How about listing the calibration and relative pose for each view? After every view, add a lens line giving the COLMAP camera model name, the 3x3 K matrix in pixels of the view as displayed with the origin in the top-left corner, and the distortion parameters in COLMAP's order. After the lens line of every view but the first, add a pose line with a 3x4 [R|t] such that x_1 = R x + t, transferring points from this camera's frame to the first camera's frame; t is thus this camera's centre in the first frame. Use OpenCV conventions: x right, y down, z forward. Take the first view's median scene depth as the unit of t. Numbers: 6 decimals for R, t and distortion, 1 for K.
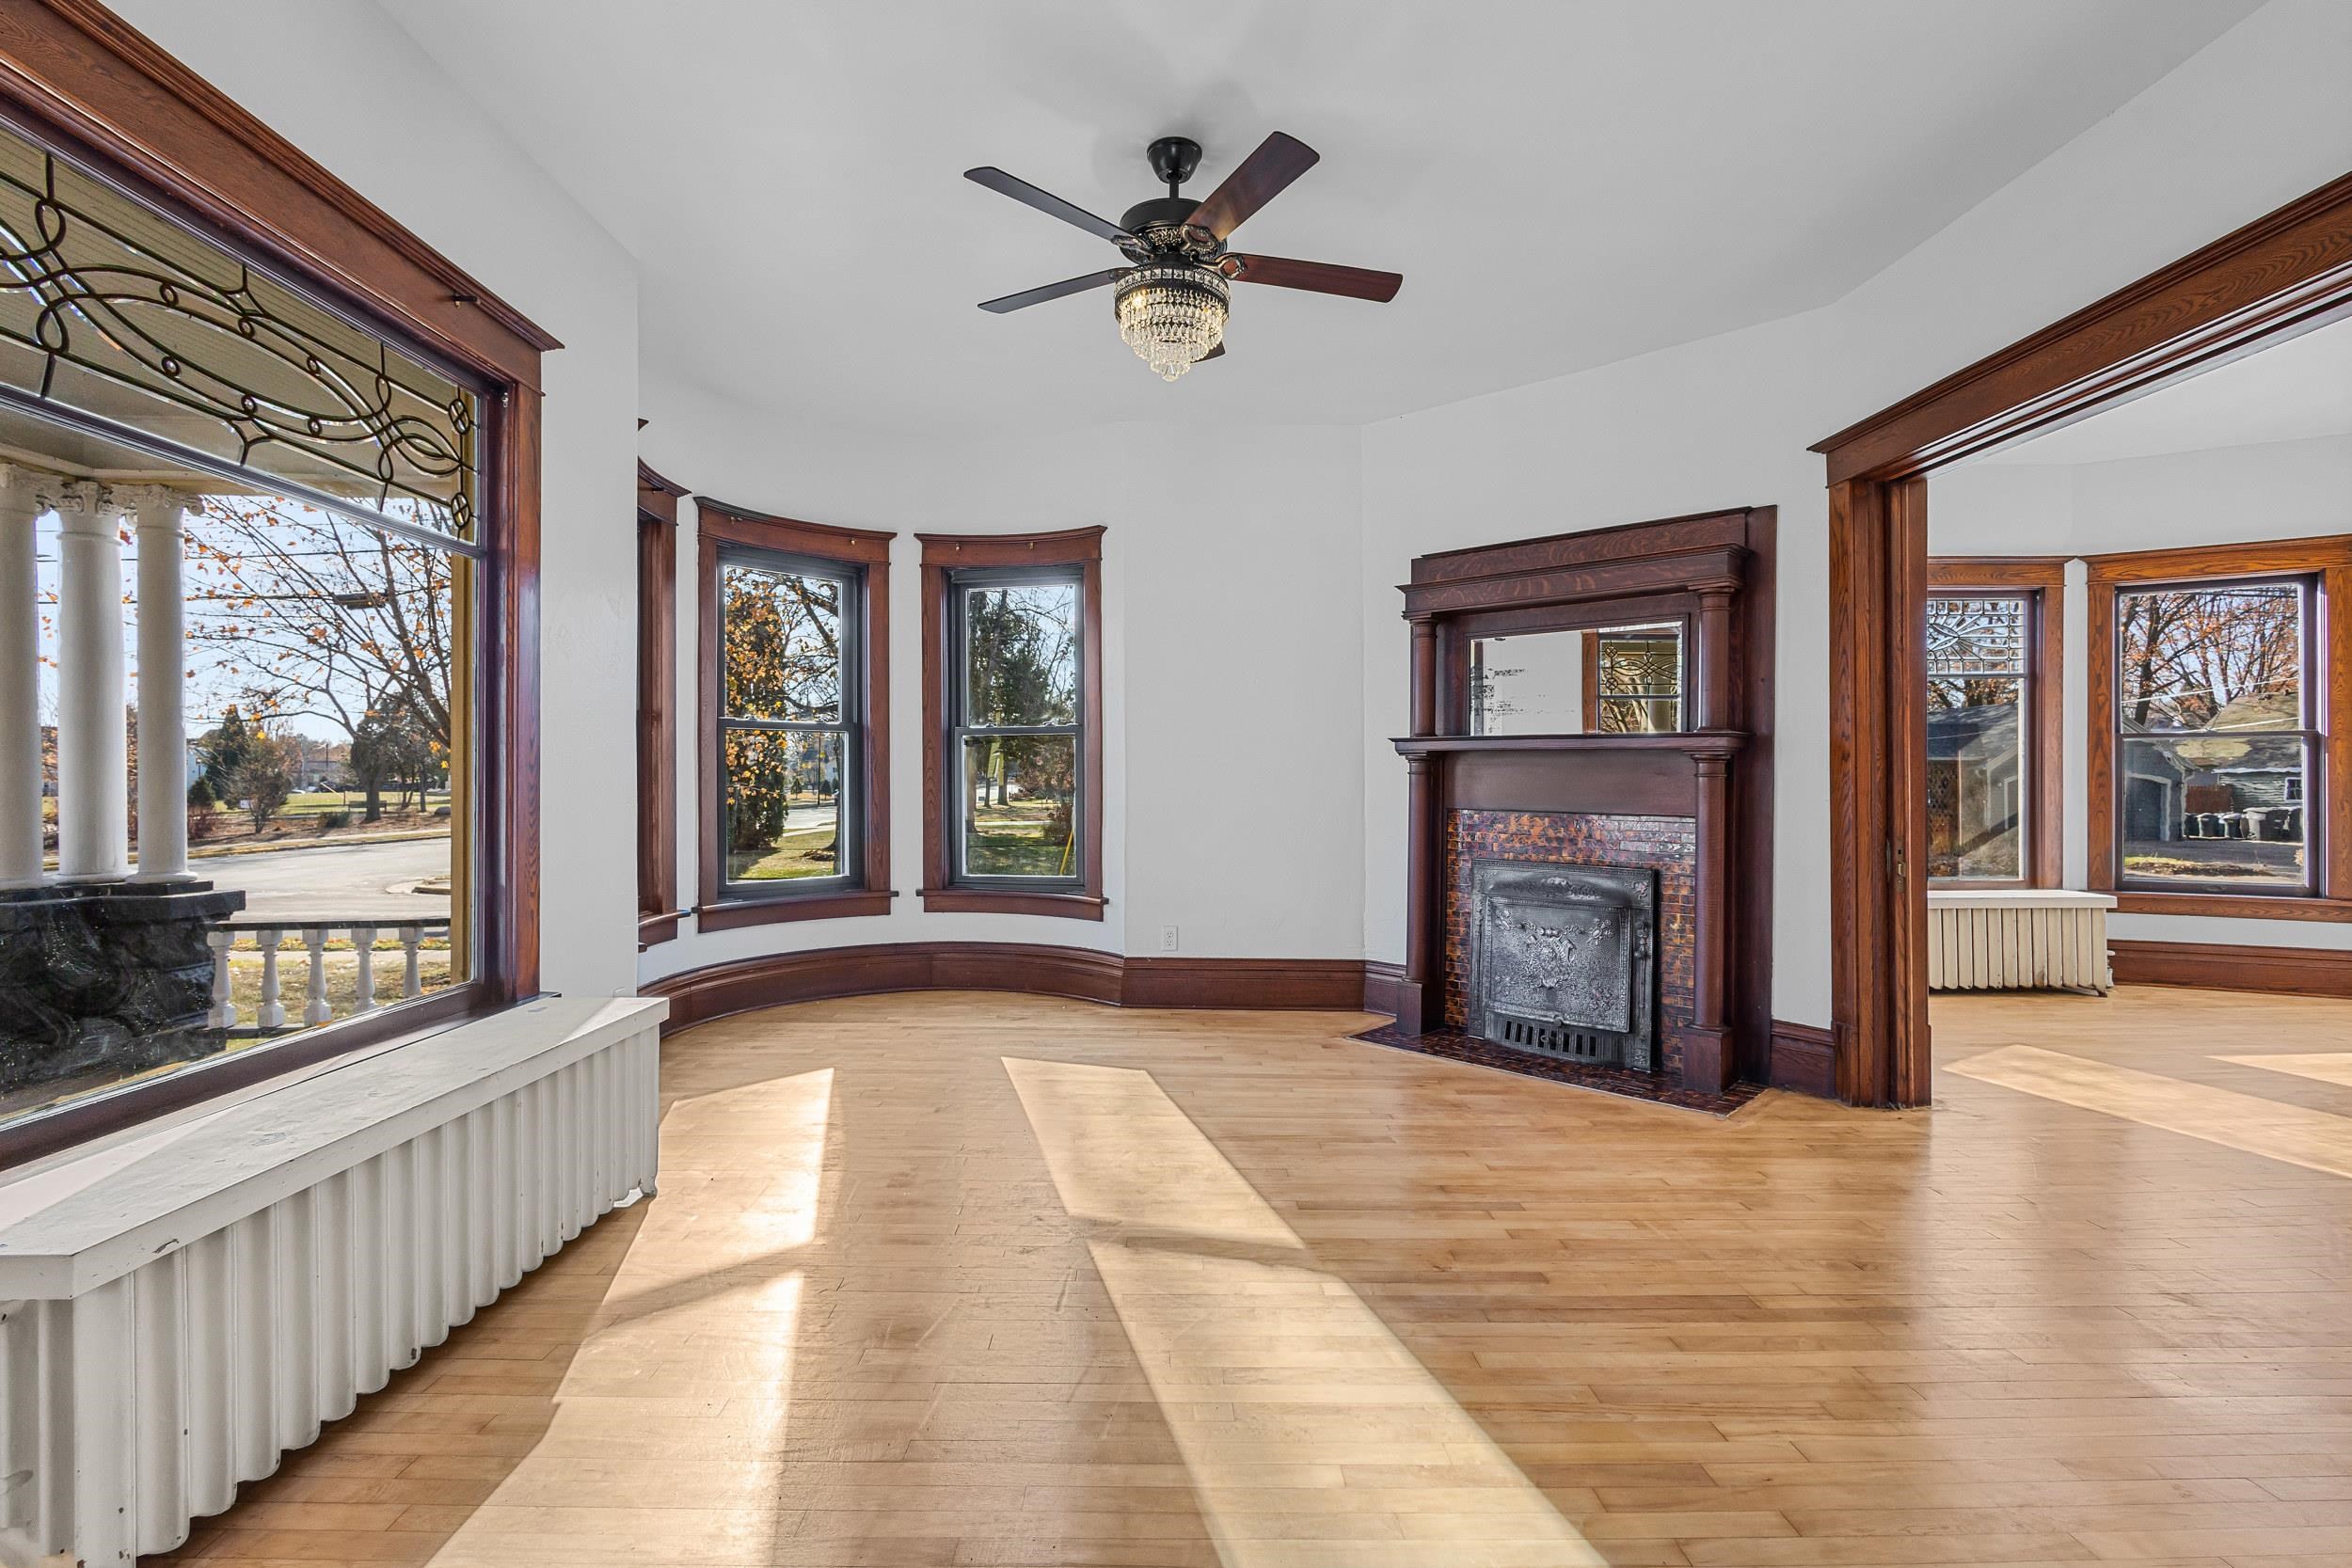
lens RADIAL K [[1076.7, 0, 1182.6], [0, 1076.7, 772.2], [0, 0, 1]] dist [0.005790, -0.000299]
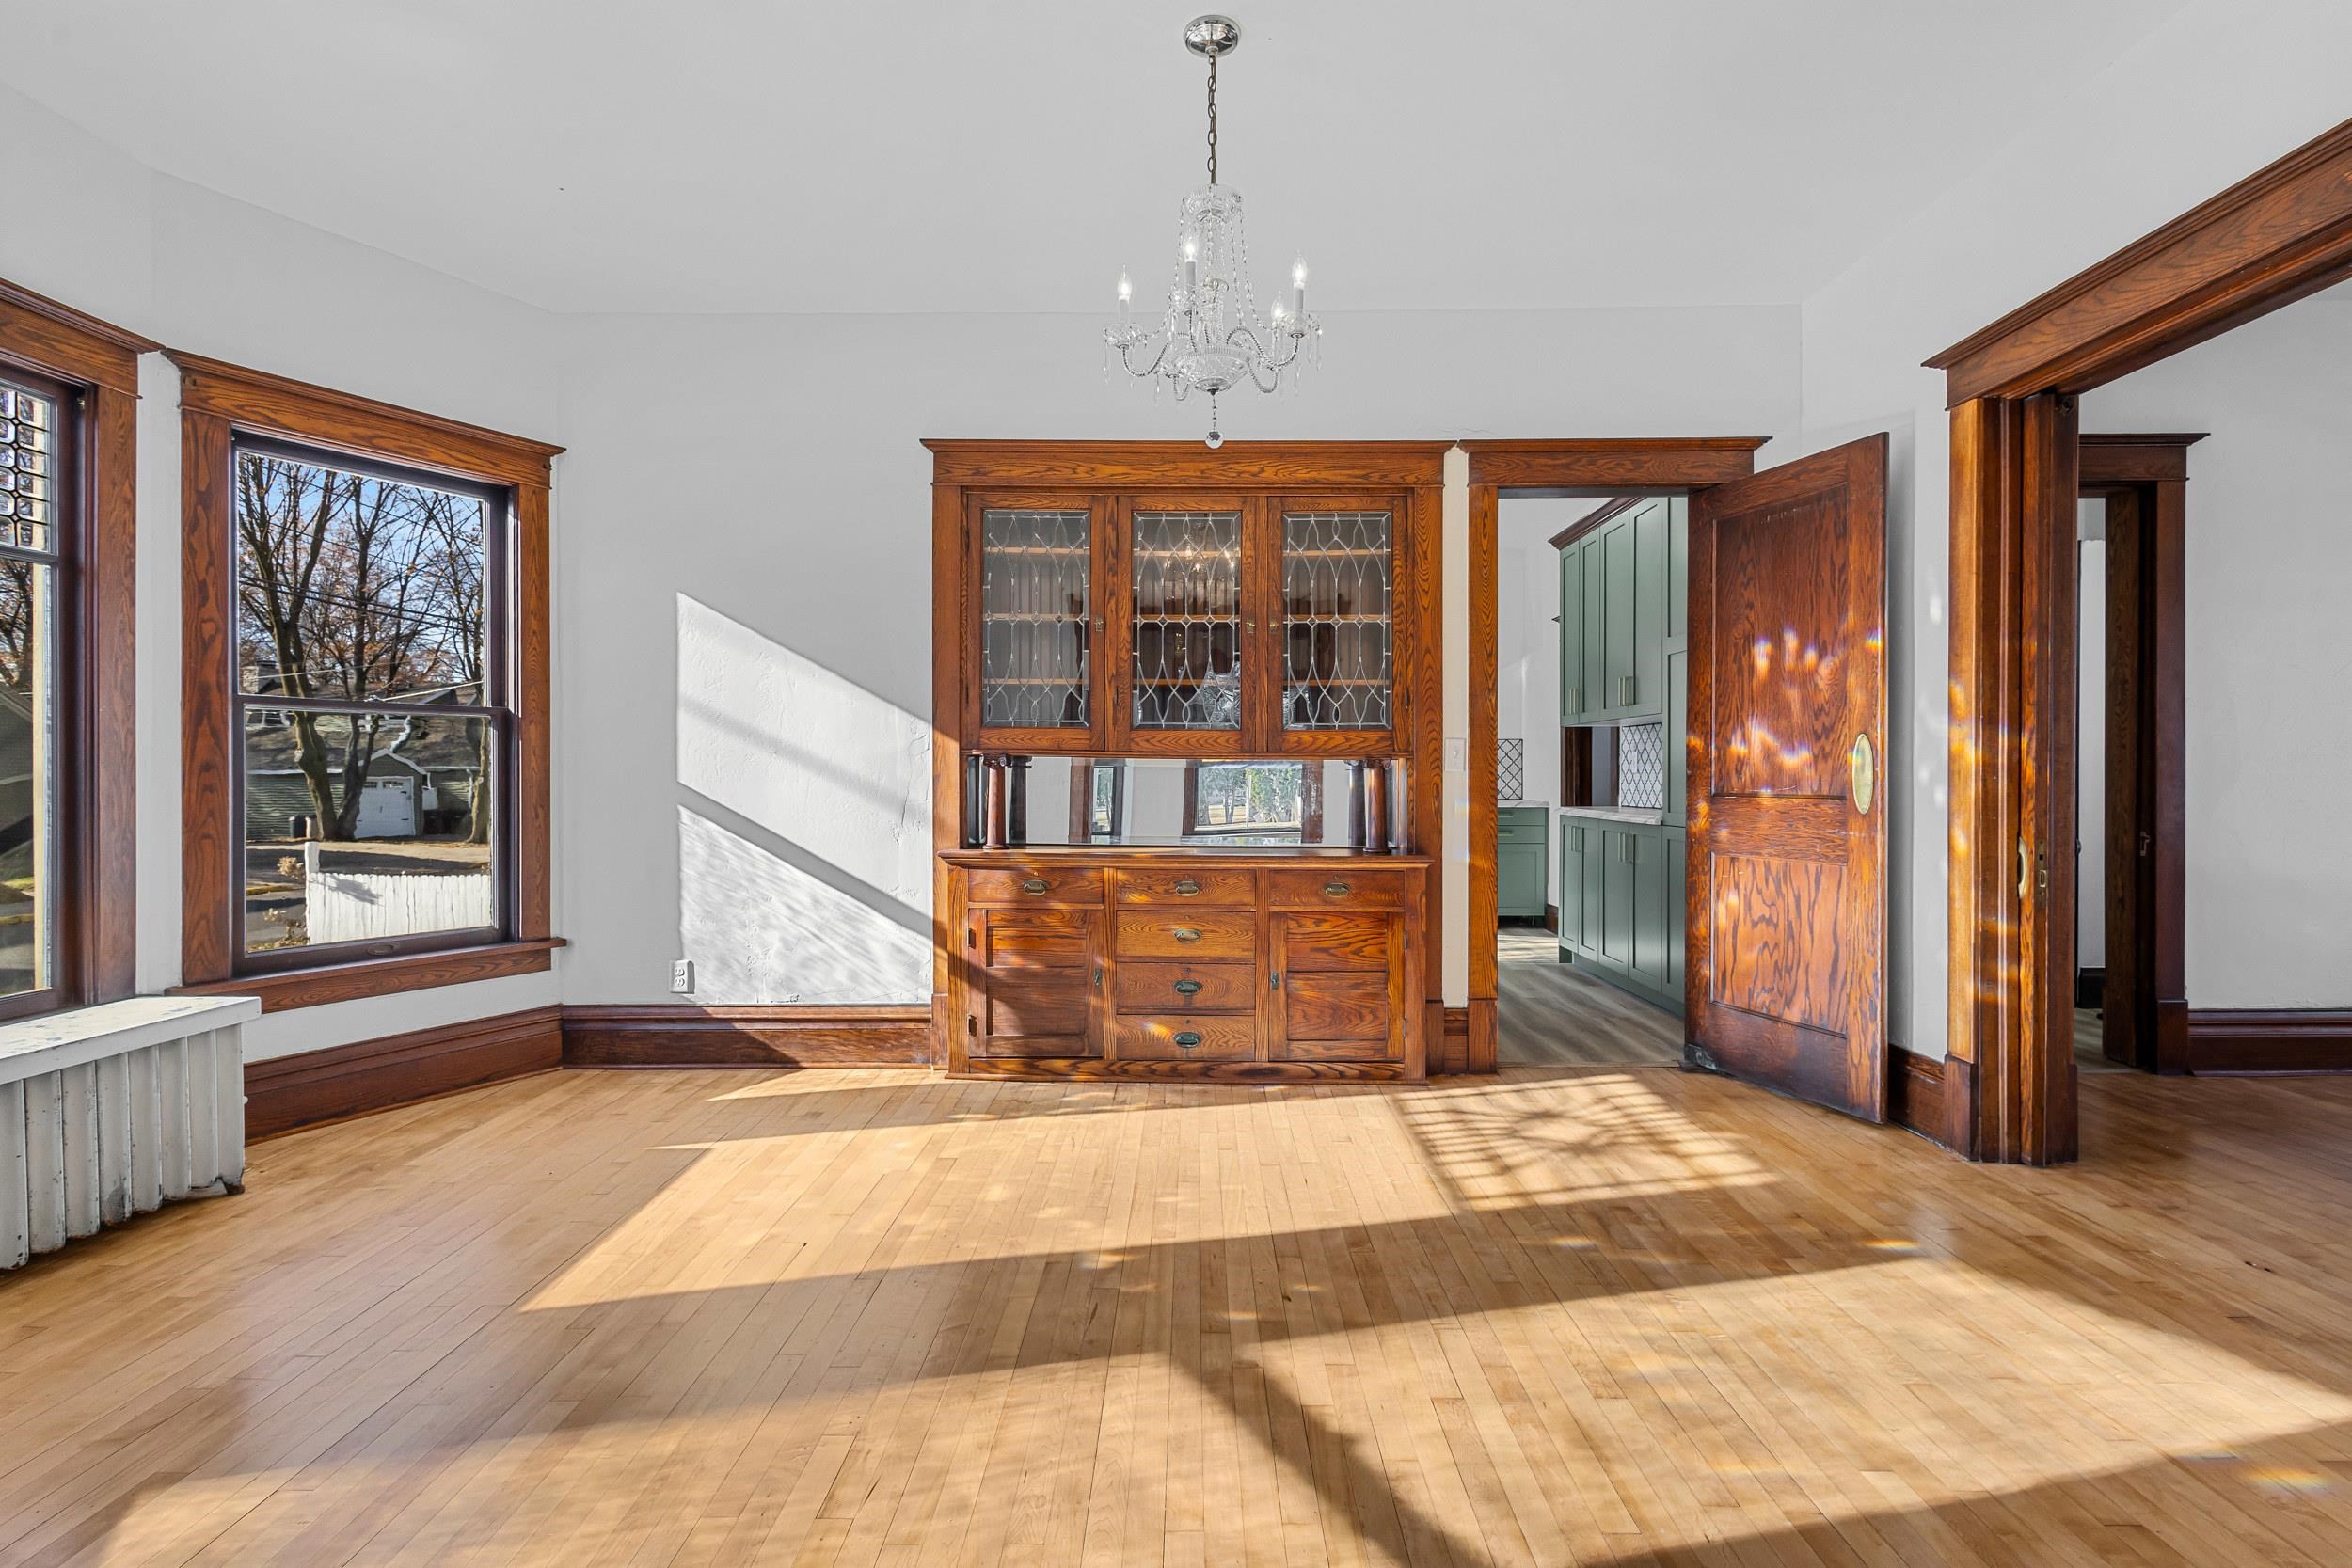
lens RADIAL K [[1085.2, 0, 1183.9], [0, 1085.2, 783.6], [0, 0, 1]] dist [0.005933, -0.000491]
pose [[0.030298, -0.004388, 0.999531, 0.440975], [-0.002691, 0.999986, 0.004472, 0.008926], [-0.999537, -0.002825, 0.030286, 0.685833]]
